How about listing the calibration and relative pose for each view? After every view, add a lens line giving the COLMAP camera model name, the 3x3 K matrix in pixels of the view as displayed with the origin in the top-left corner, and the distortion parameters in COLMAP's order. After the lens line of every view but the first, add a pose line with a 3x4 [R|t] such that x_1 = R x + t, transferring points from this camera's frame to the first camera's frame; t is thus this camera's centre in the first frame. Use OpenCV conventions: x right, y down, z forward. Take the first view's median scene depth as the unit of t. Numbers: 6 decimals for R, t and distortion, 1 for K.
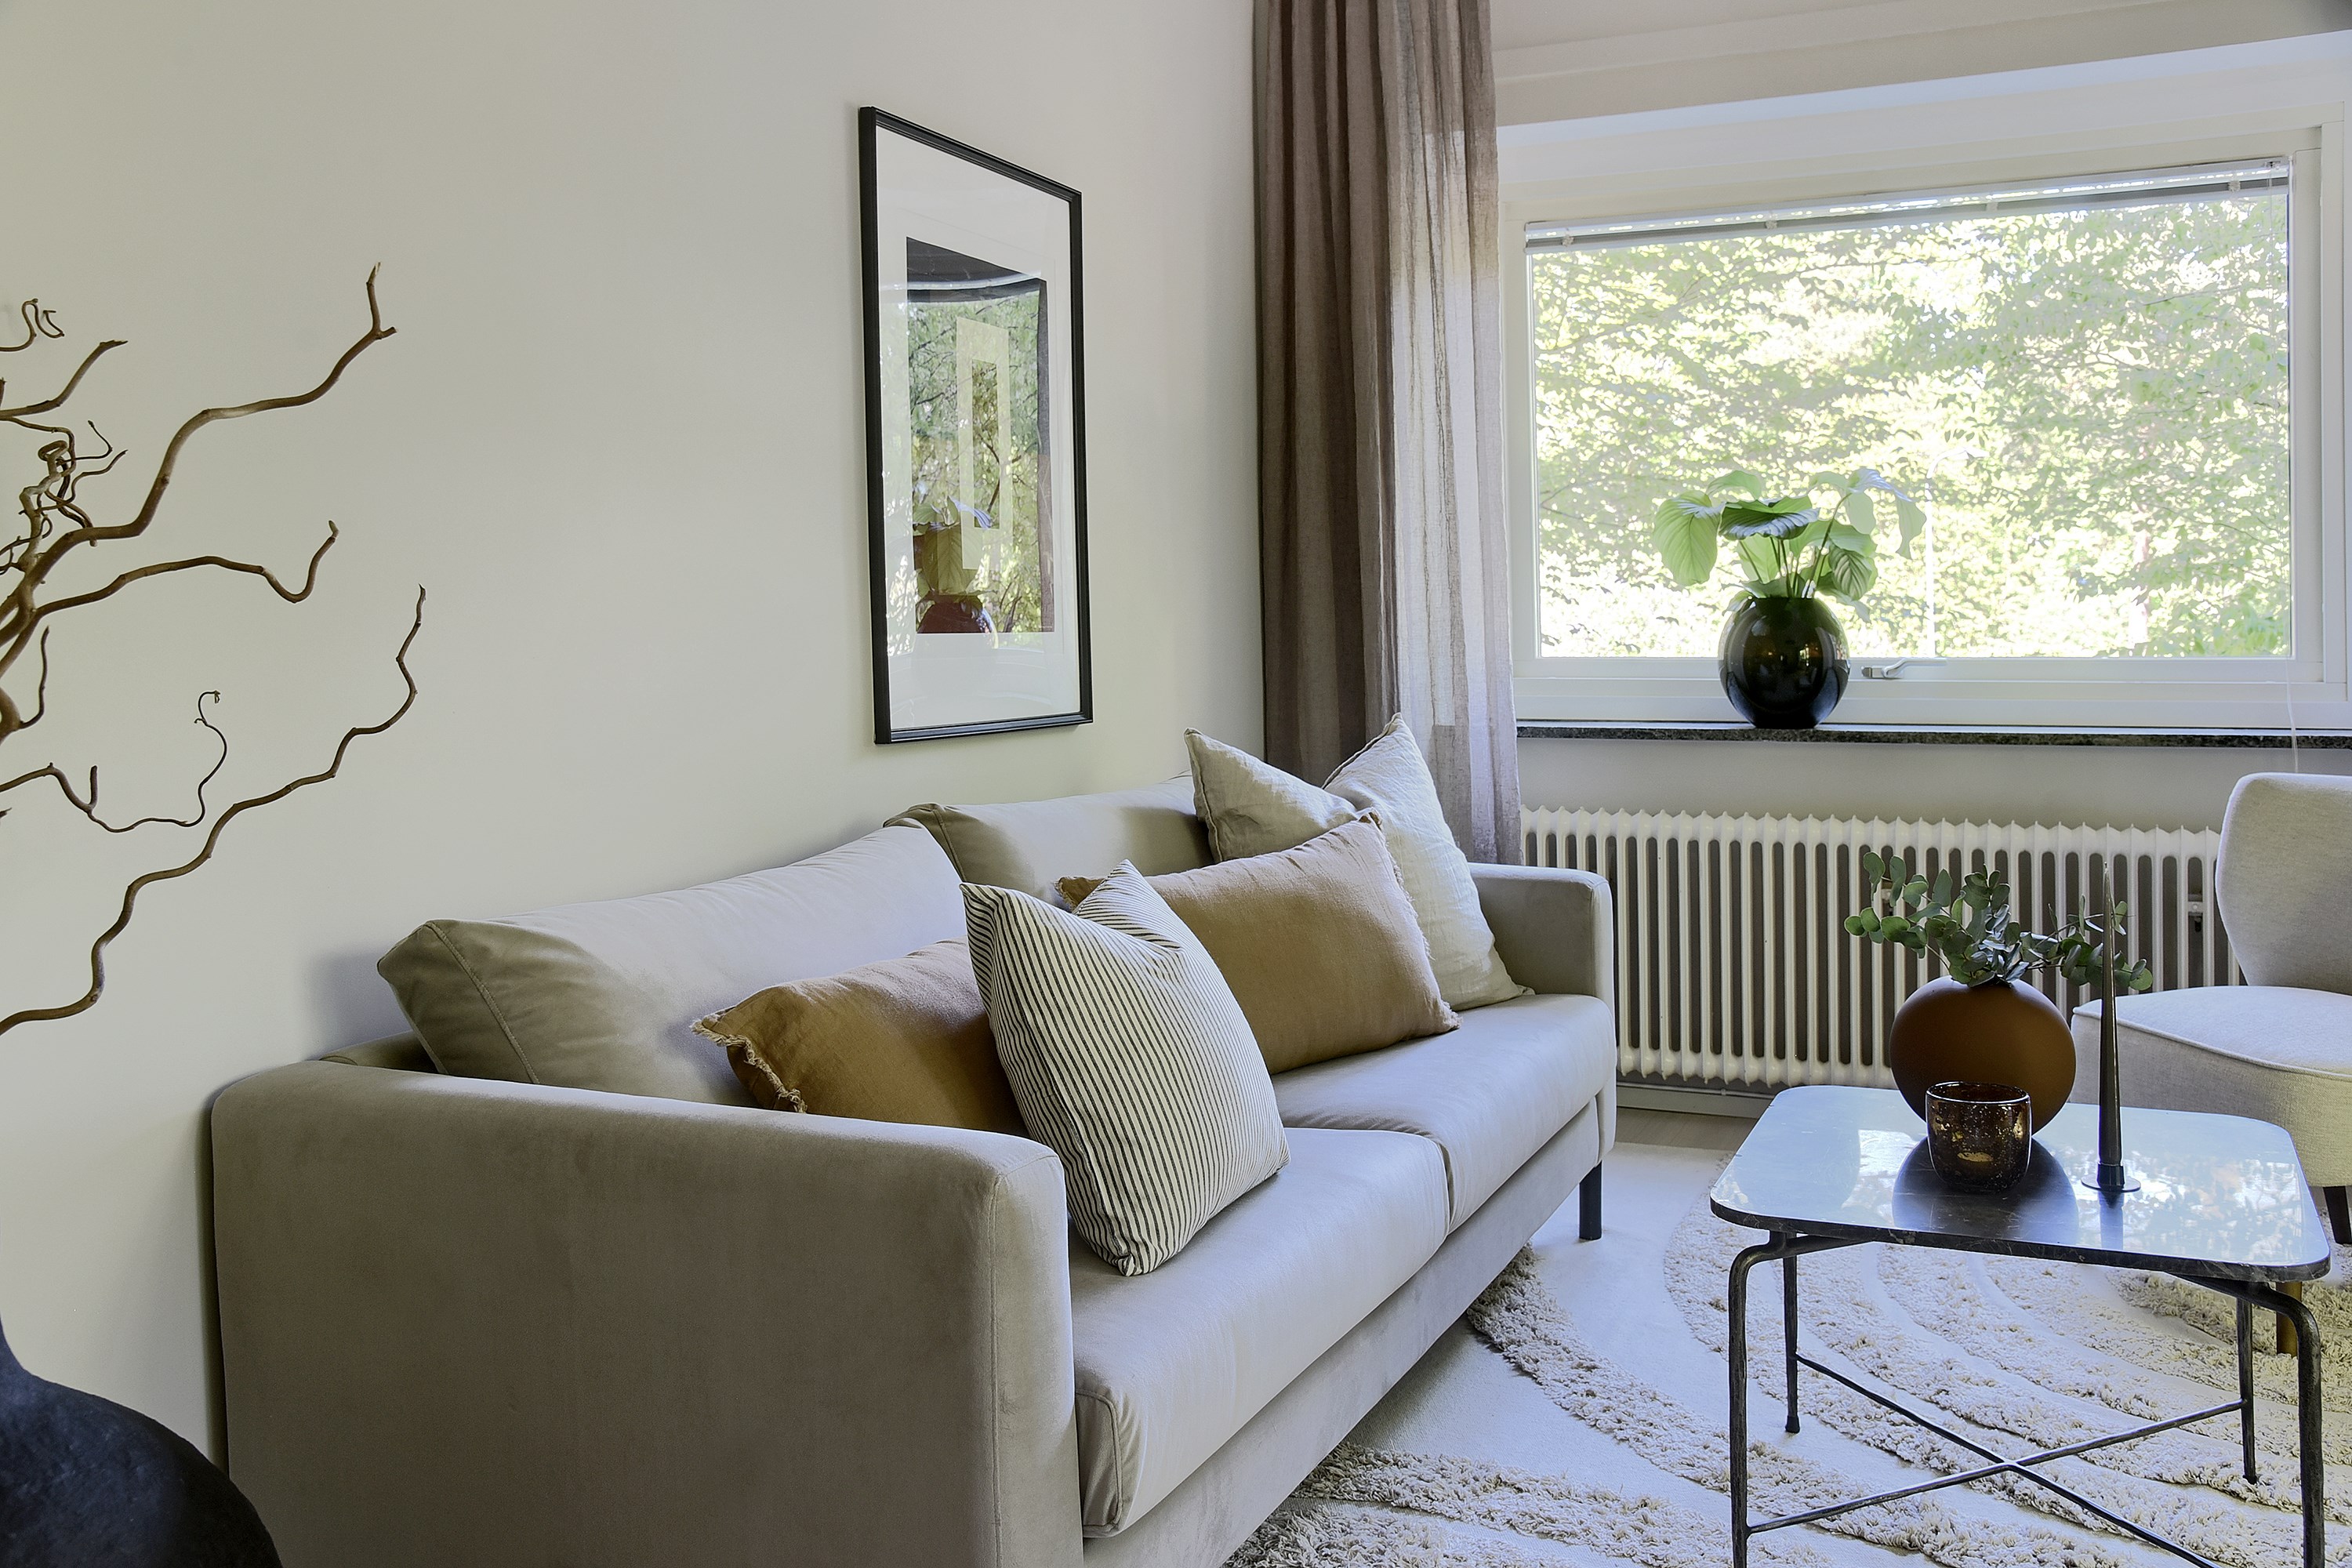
lens RADIAL K [[2037.3, 0, 1212.4], [0, 2037.3, 682.0], [0, 0, 1]] dist [-0.042997, 0.070158]
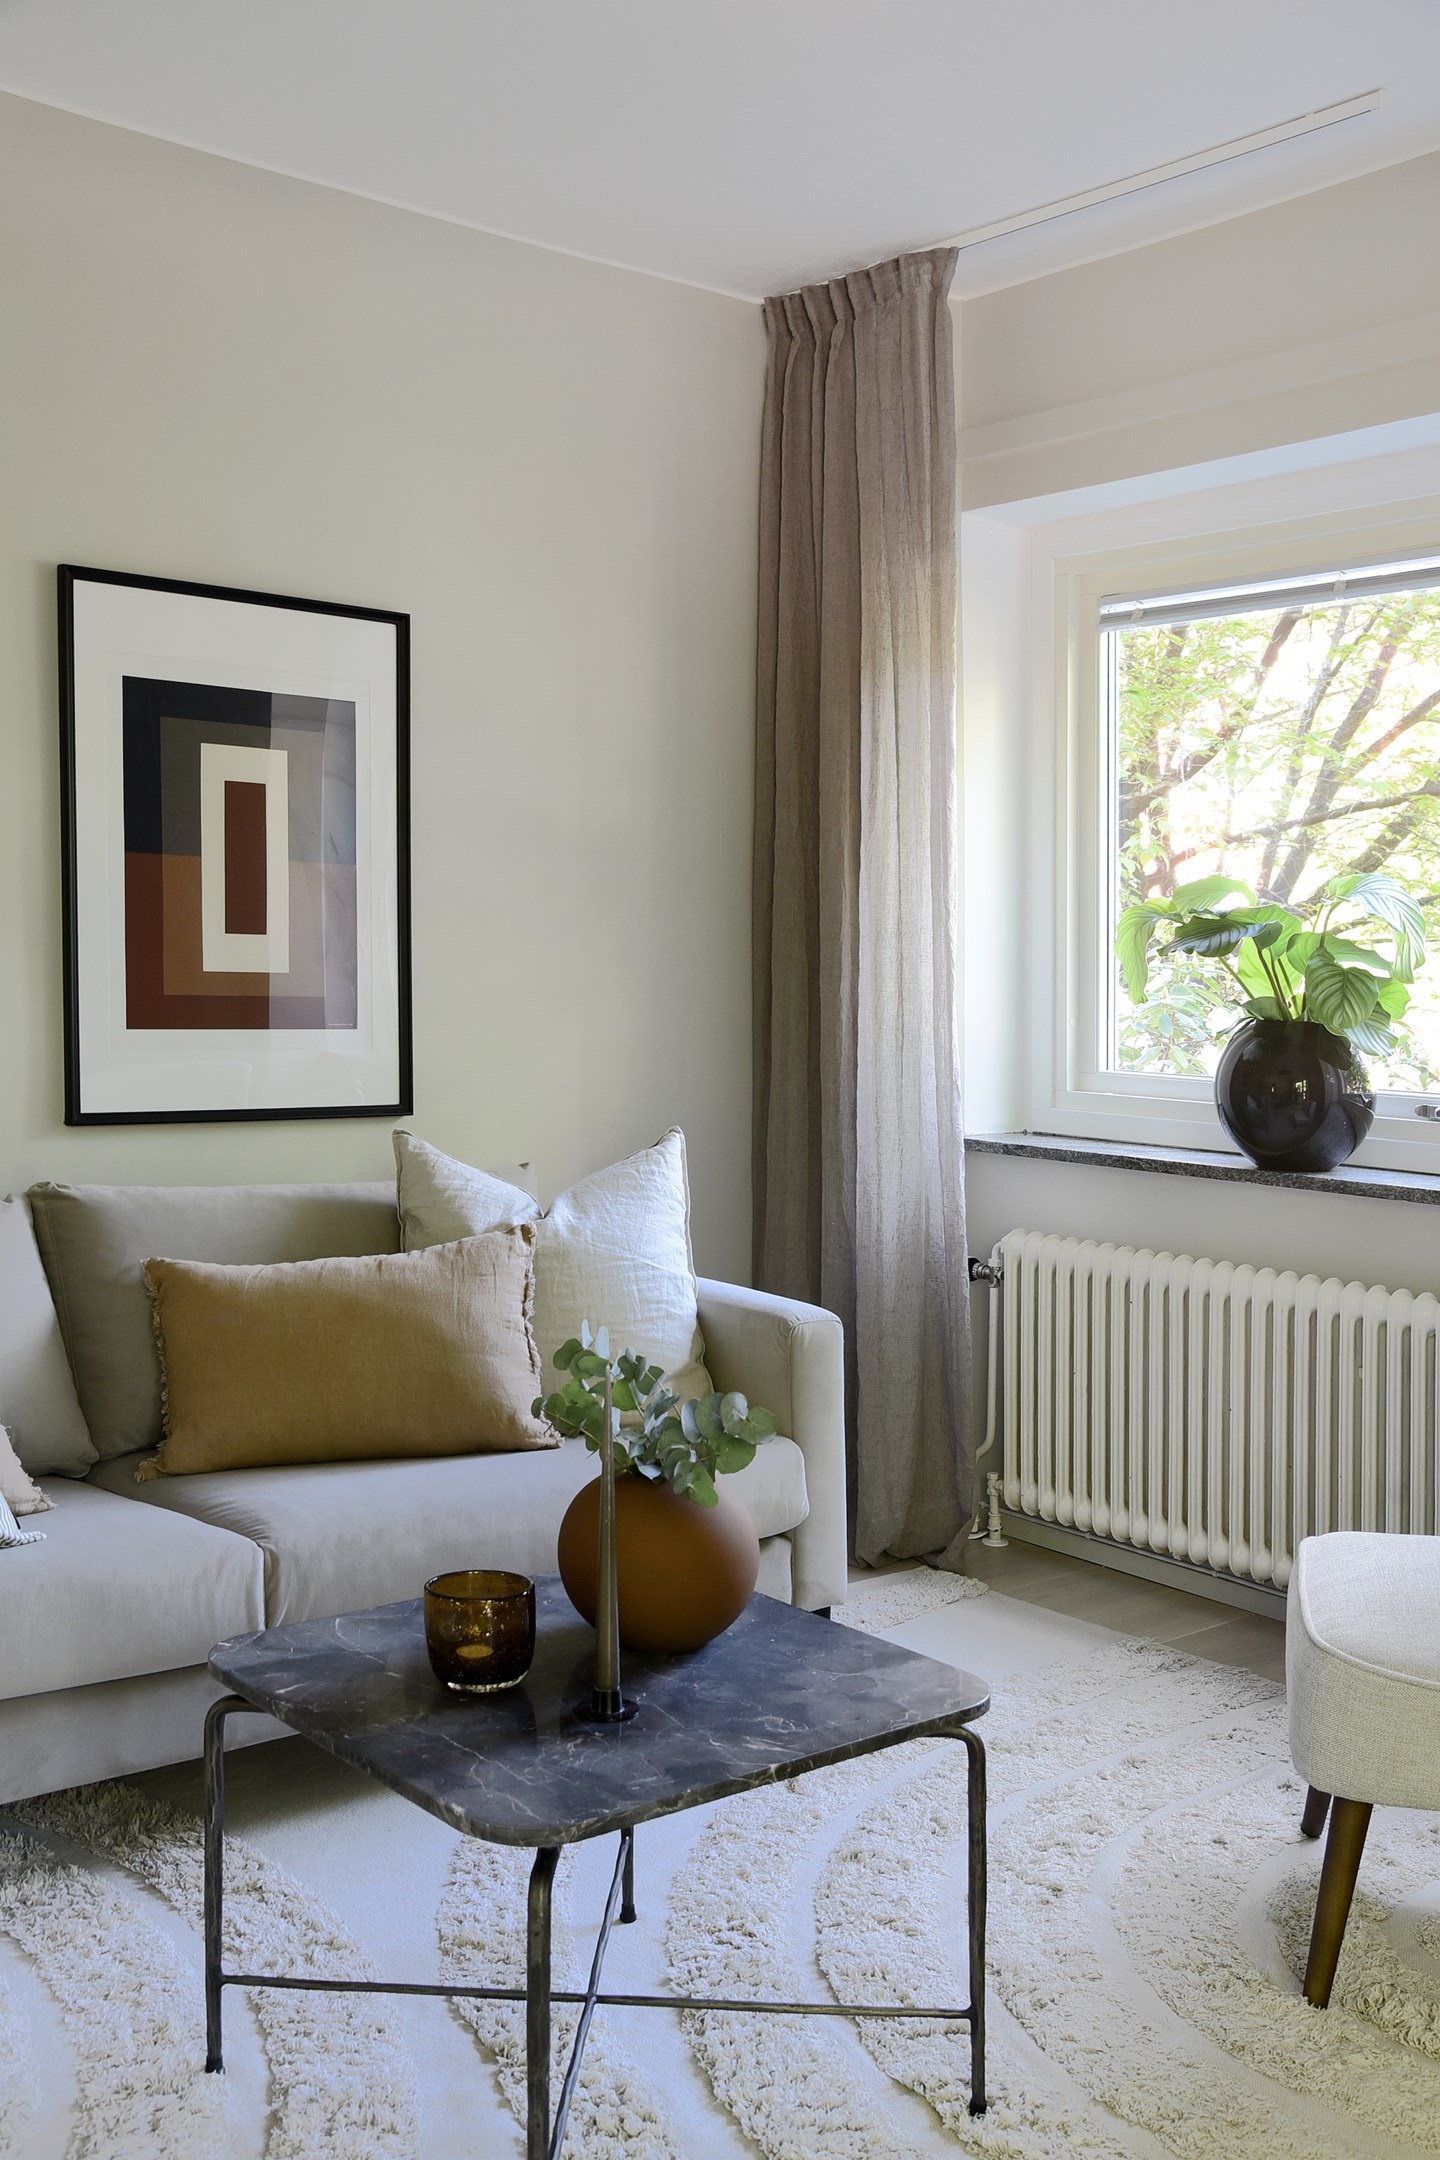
lens RADIAL K [[2021.8, 0, 658.6], [0, 2021.8, 1042.6], [0, 0, 1]] dist [0.028780, 0.000000]
pose [[0.881409, 0.050245, -0.469673, 0.558534], [-0.046735, 0.998724, 0.019137, -0.044574], [0.470035, 0.005083, 0.882633, 0.130650]]
